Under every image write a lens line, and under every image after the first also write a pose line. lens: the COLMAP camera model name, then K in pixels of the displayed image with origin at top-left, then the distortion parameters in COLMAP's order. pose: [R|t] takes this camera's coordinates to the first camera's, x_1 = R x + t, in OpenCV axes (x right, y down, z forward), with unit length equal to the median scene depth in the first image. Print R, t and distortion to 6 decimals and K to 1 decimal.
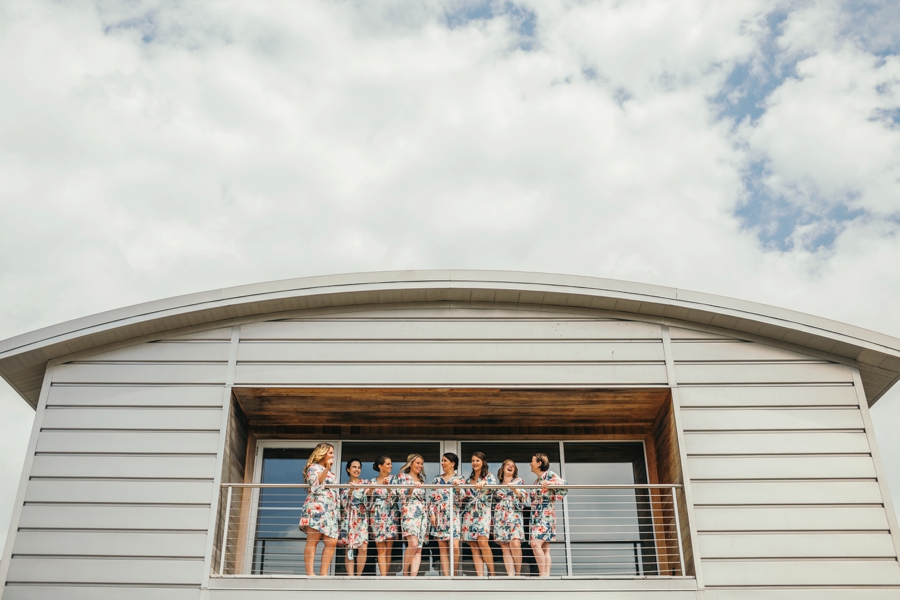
lens RADIAL K [[914.1, 0, 422.5], [0, 914.1, 300.8], [0, 0, 1]] dist [-0.106811, 0.176456]
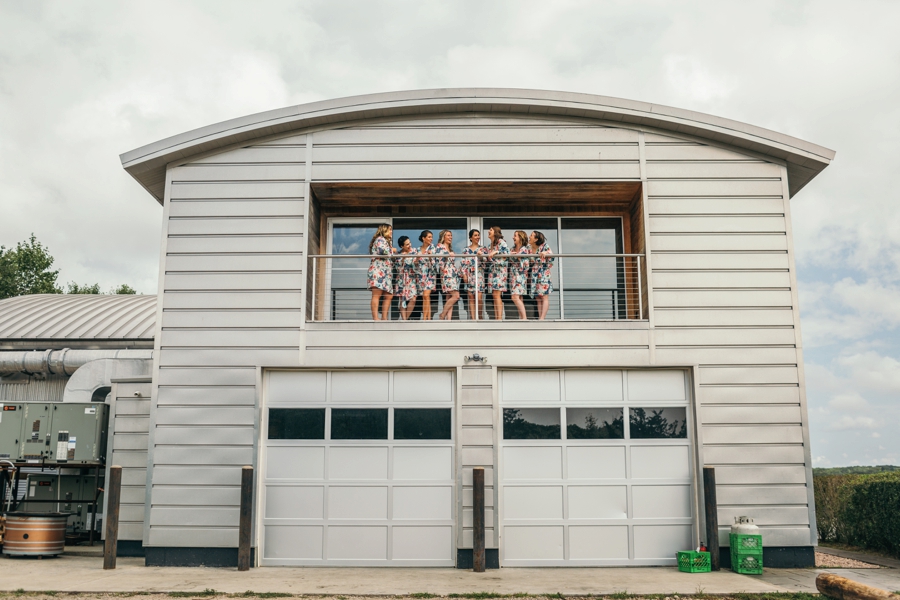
lens RADIAL K [[914.1, 0, 422.5], [0, 914.1, 300.8], [0, 0, 1]] dist [-0.106811, 0.176456]
pose [[0.999802, -0.009856, -0.017291, -0.024804], [0.014686, 0.951686, 0.306720, -0.143977], [0.013432, -0.306913, 0.951643, -0.308052]]
